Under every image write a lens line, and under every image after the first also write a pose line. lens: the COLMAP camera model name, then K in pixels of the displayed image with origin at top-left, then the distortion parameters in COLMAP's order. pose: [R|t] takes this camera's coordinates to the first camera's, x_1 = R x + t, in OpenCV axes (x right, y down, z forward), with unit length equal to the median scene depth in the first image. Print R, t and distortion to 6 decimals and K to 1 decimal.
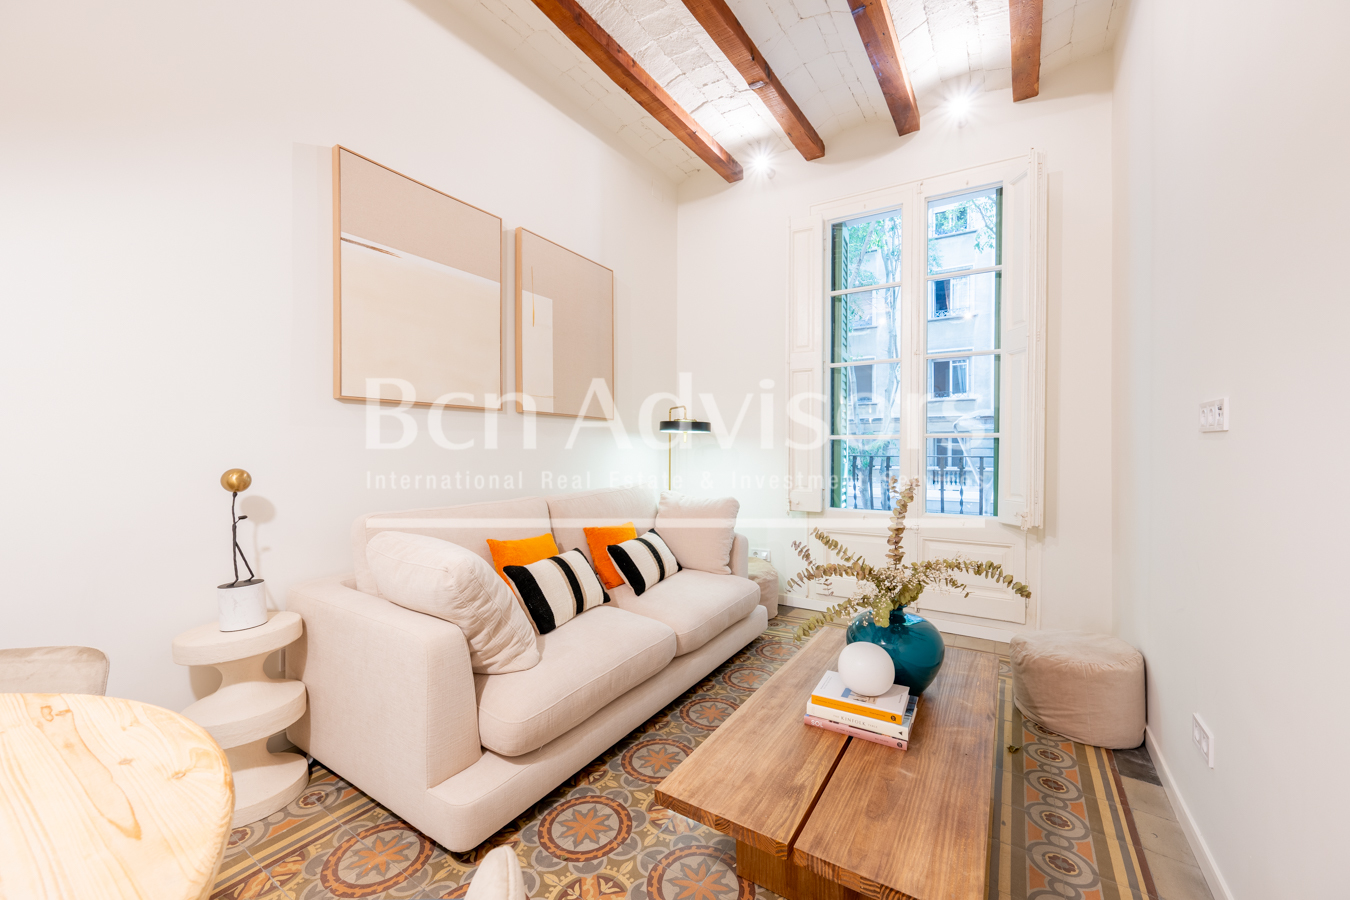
lens RADIAL K [[537.9, 0, 671.7], [0, 537.9, 455.2], [0, 0, 1]] dist [-0.000615, 0.000494]
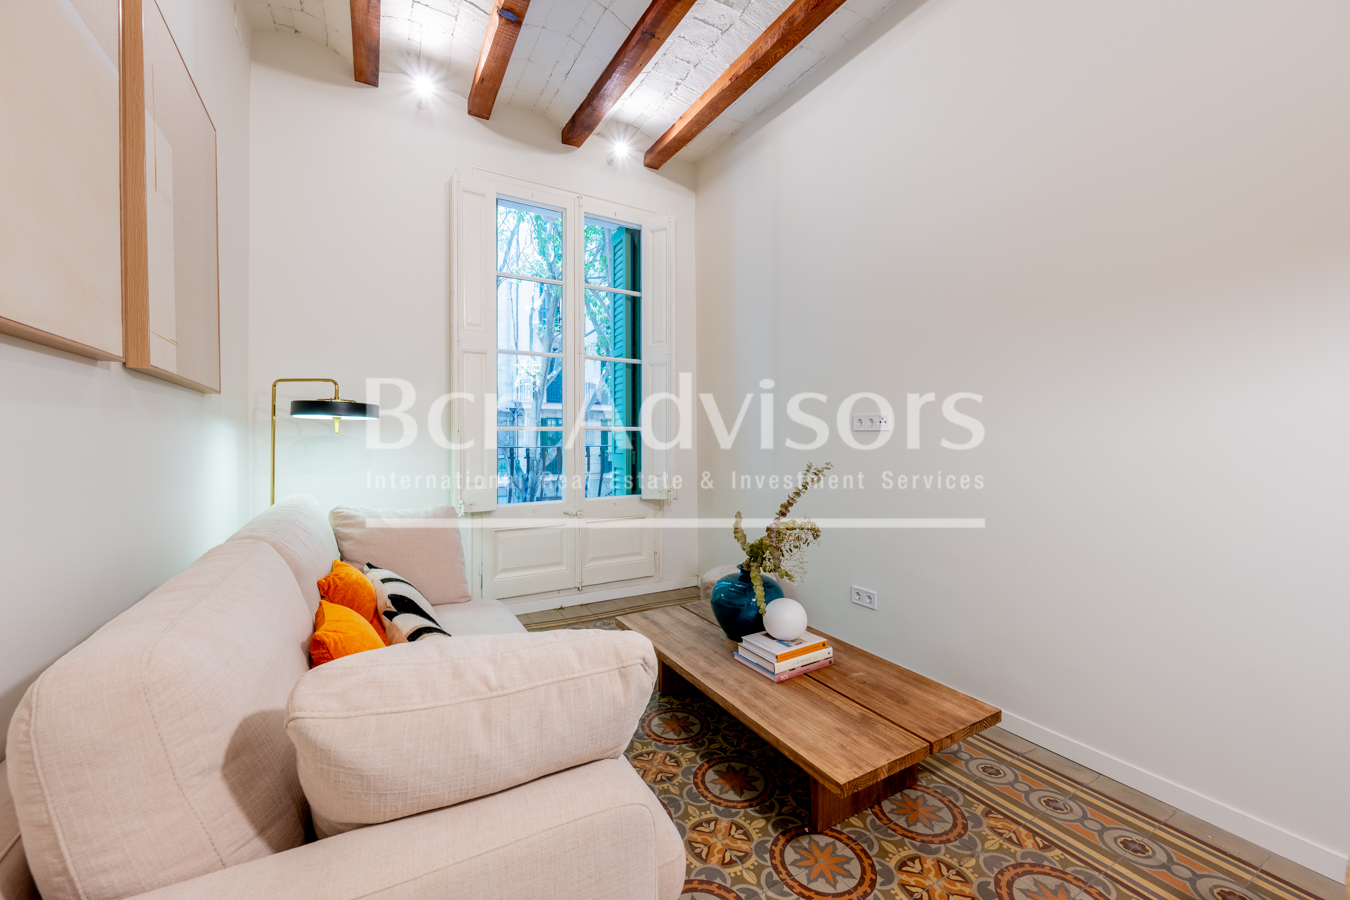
lens RADIAL K [[537.9, 0, 680.7], [0, 537.9, 443.4], [0, 0, 1]] dist [-0.000615, 0.000494]
pose [[0.440790, -0.008685, 0.897568, -0.566466], [0.011195, 0.999929, 0.004177, -0.010944], [-0.897540, 0.008207, 0.440856, 0.442365]]
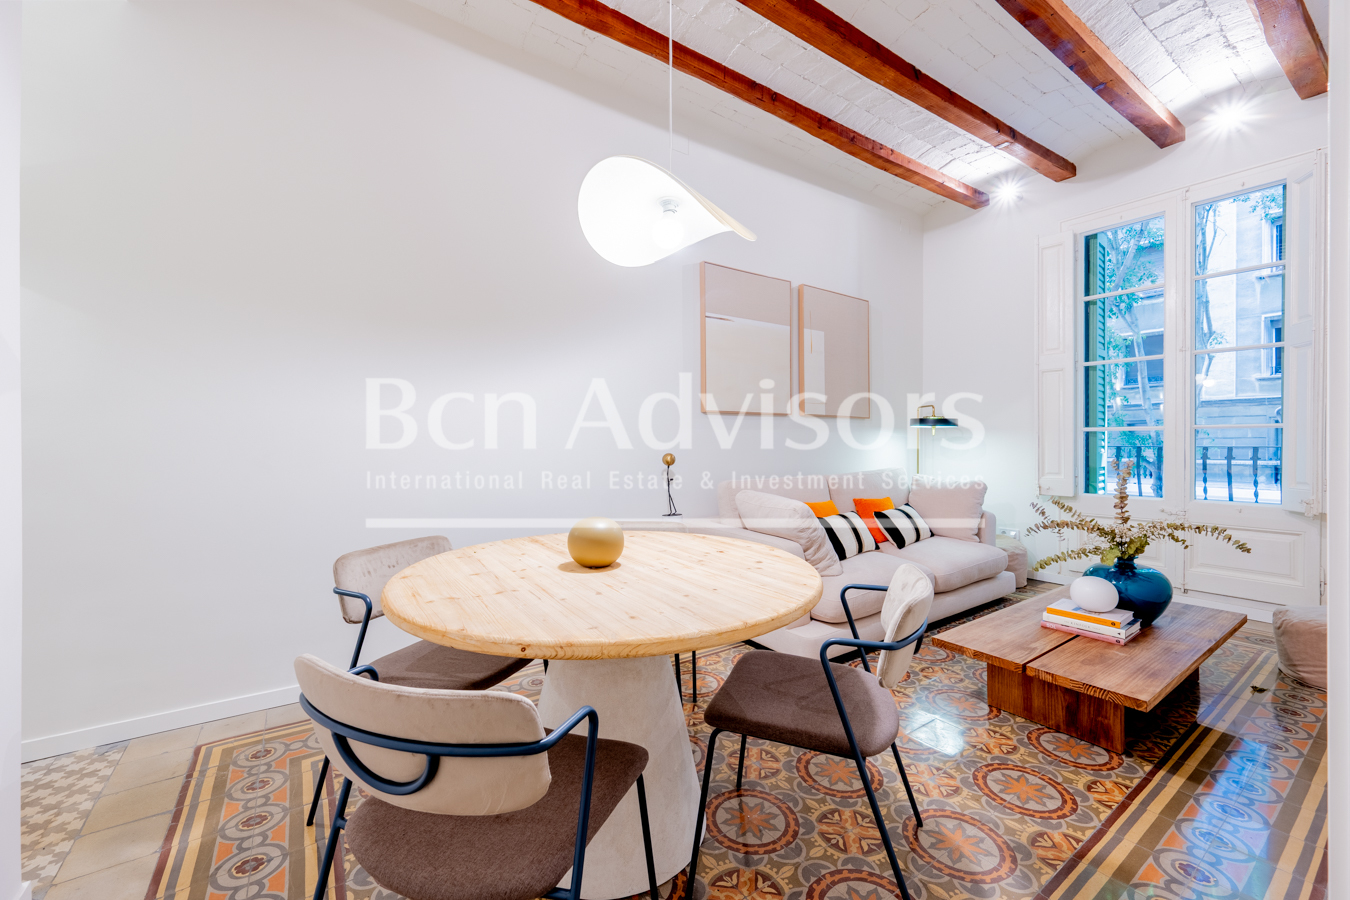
lens RADIAL K [[537.9, 0, 641.9], [0, 537.9, 444.7], [0, 0, 1]] dist [-0.000615, 0.000494]
pose [[0.903890, -0.003737, -0.427749, -0.072225], [0.000813, 0.999975, -0.007017, 0.006490], [0.427765, 0.005995, 0.903870, -0.527876]]
